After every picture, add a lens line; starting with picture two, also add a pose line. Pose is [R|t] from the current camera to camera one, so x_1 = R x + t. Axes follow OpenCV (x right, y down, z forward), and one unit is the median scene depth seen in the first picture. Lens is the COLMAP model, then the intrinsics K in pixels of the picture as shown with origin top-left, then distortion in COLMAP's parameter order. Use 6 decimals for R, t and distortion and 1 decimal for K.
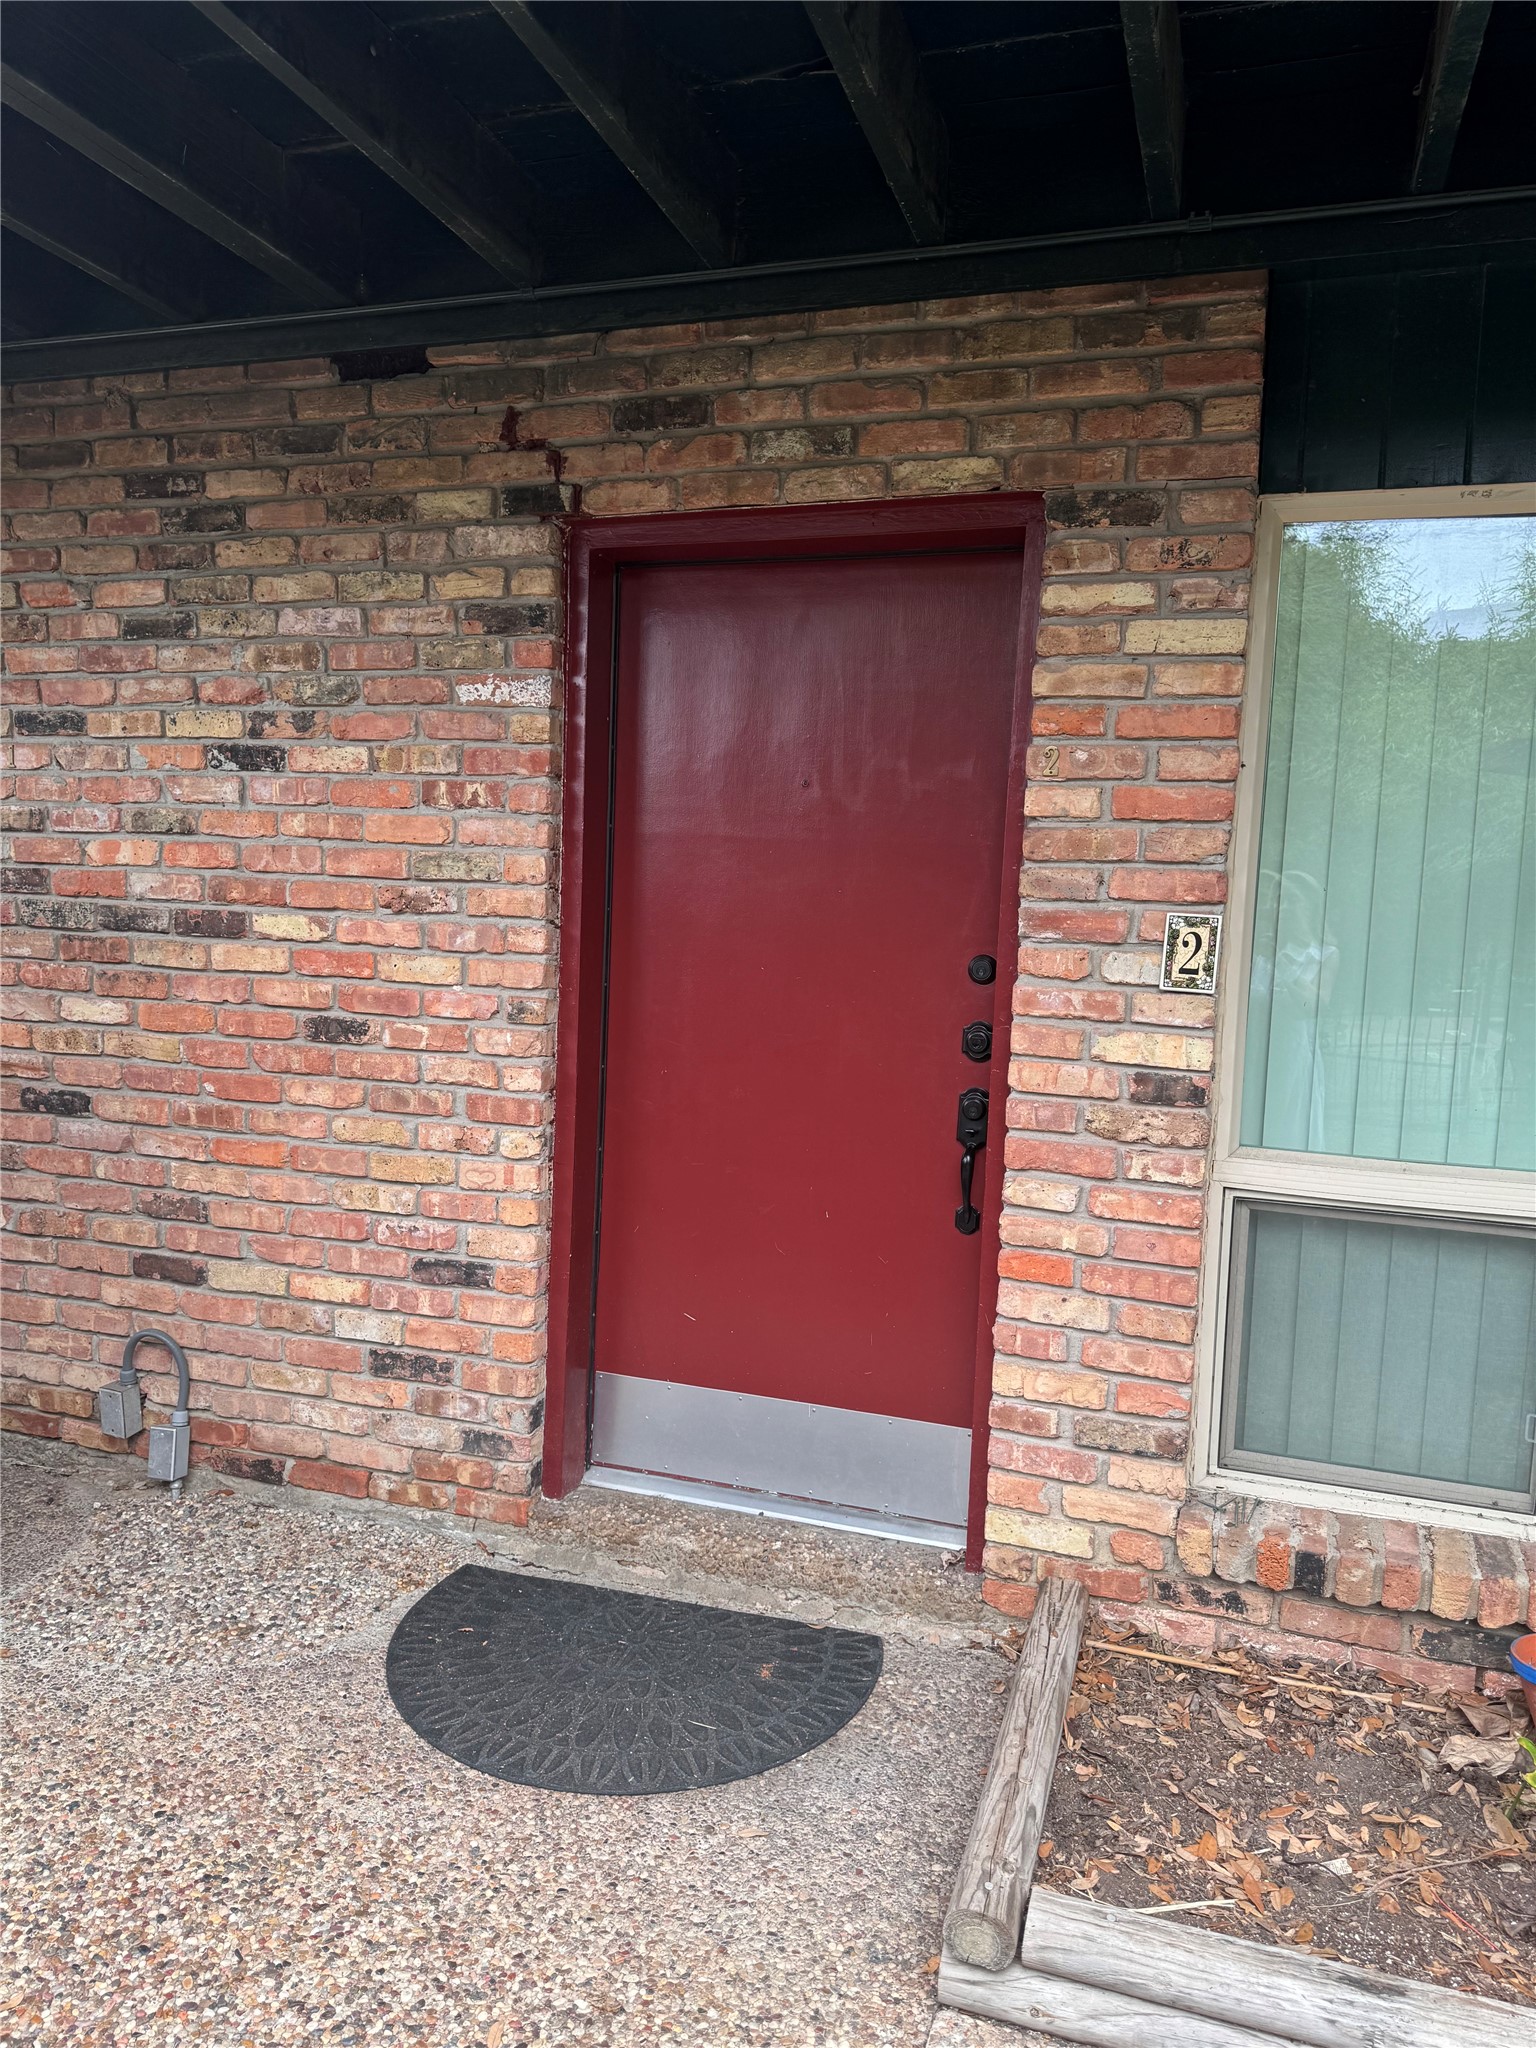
lens RADIAL K [[1440.2, 0, 772.6], [0, 1440.2, 1021.9], [0, 0, 1]] dist [0.067925, -0.052681]
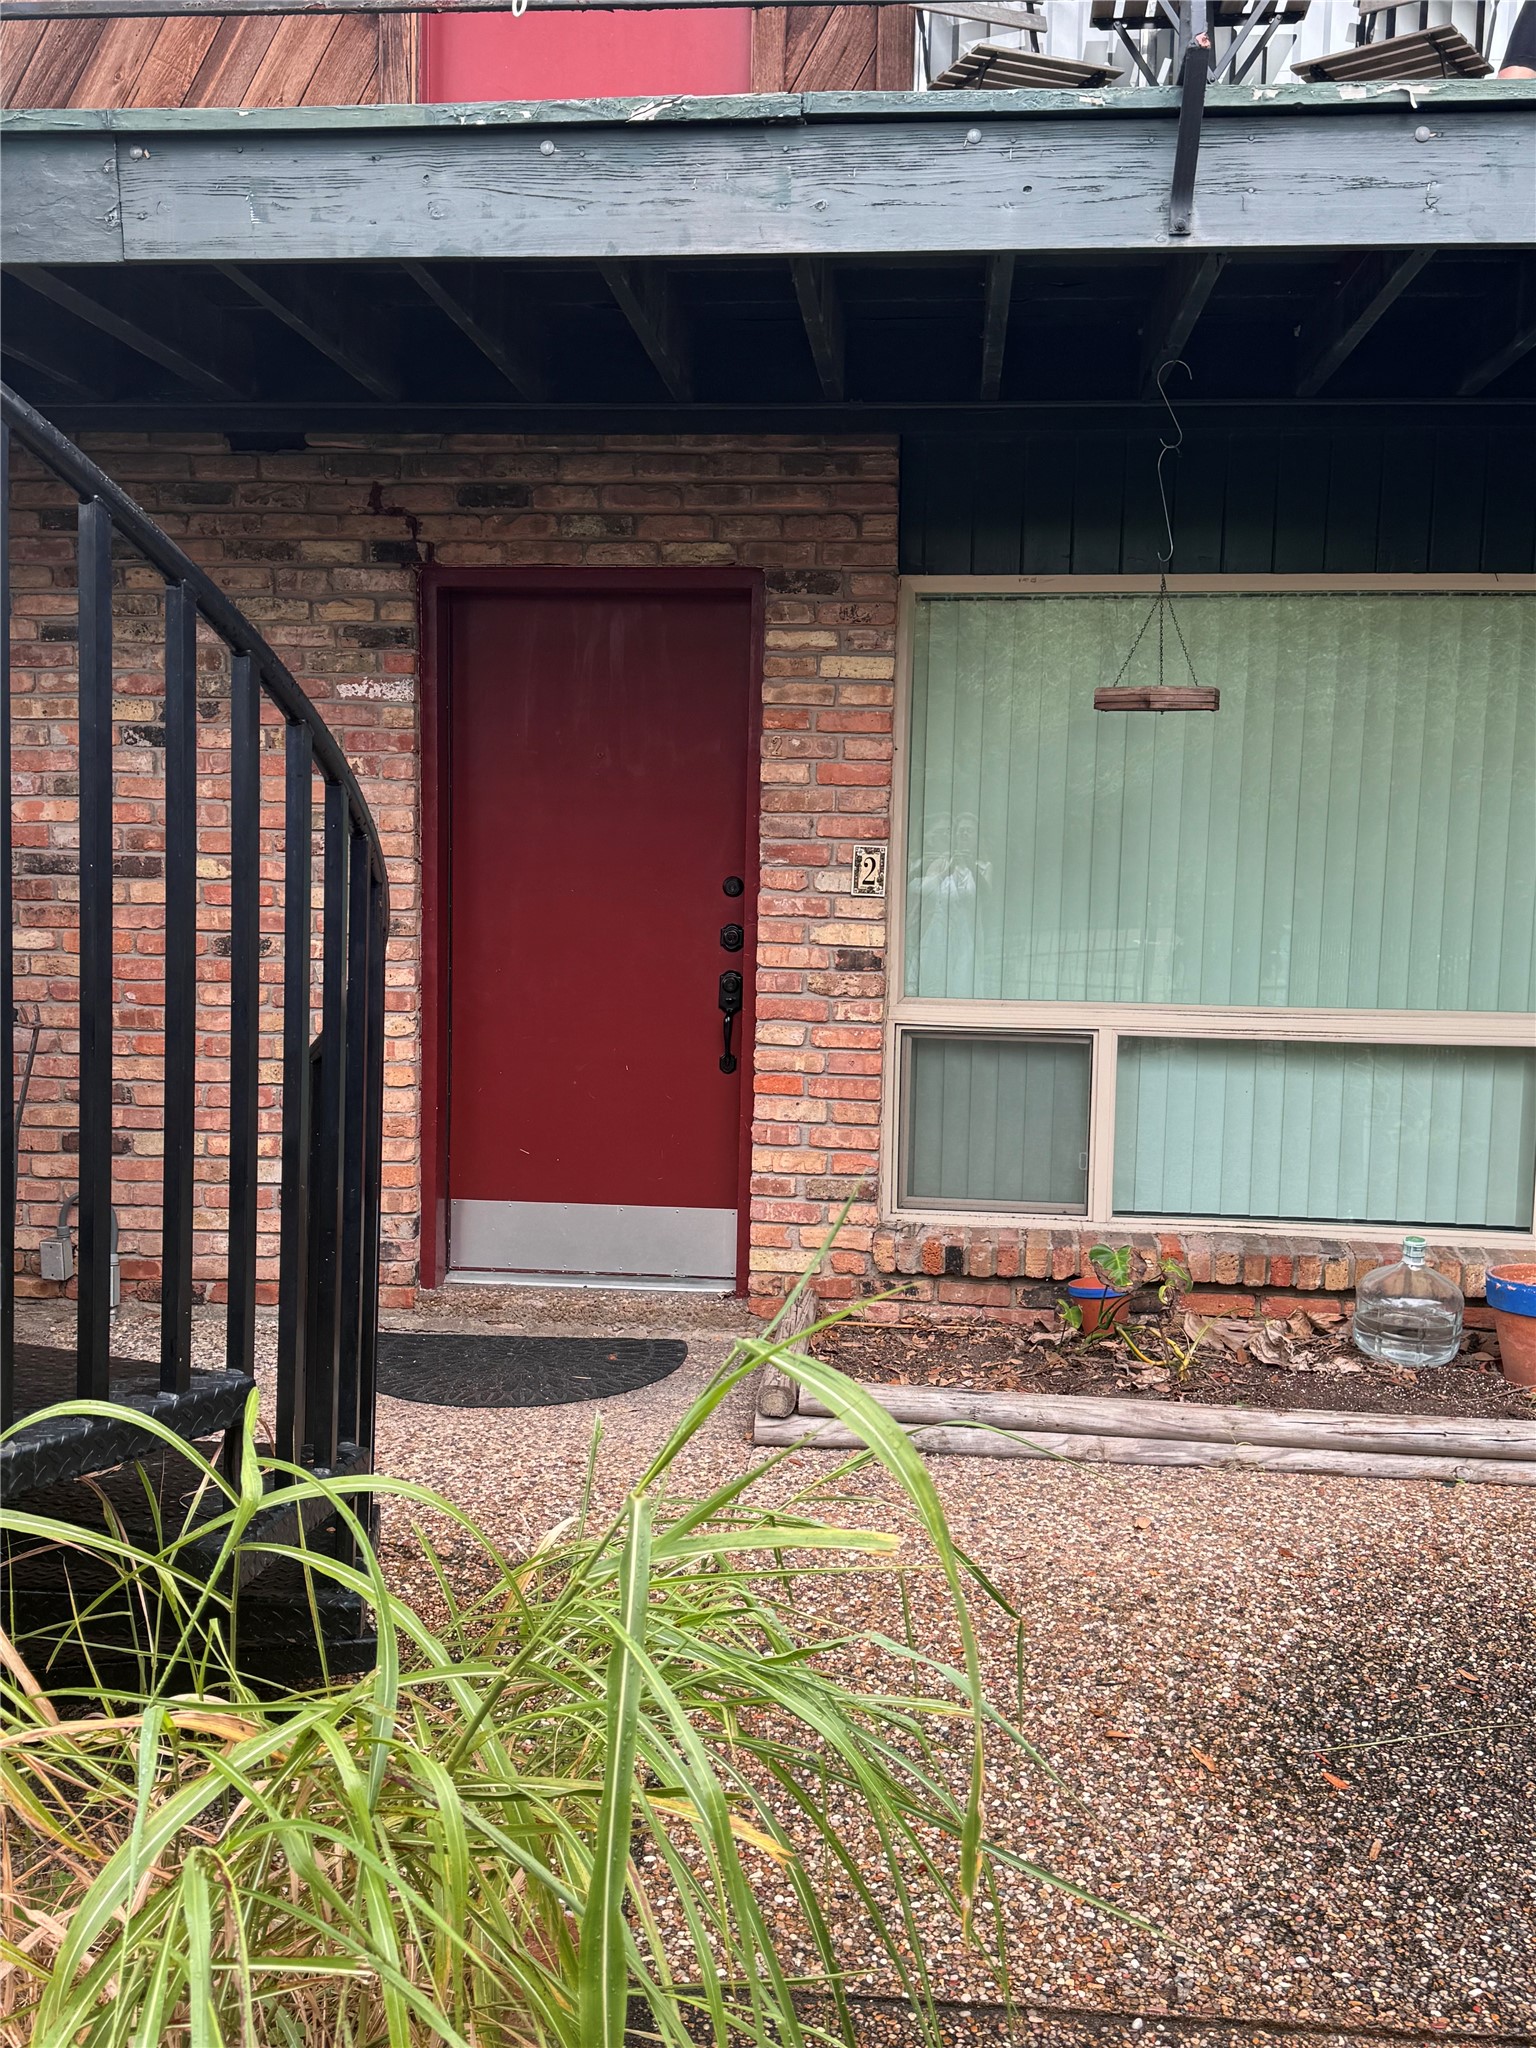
lens RADIAL K [[1975.8, 0, 769.2], [0, 1975.8, 1023.2], [0, 0, 1]] dist [0.165125, 0.000000]
pose [[0.974113, -0.040925, 0.222327, -0.274285], [0.038503, 0.999143, 0.015223, 0.074119], [-0.222759, -0.006269, 0.974853, -0.974587]]
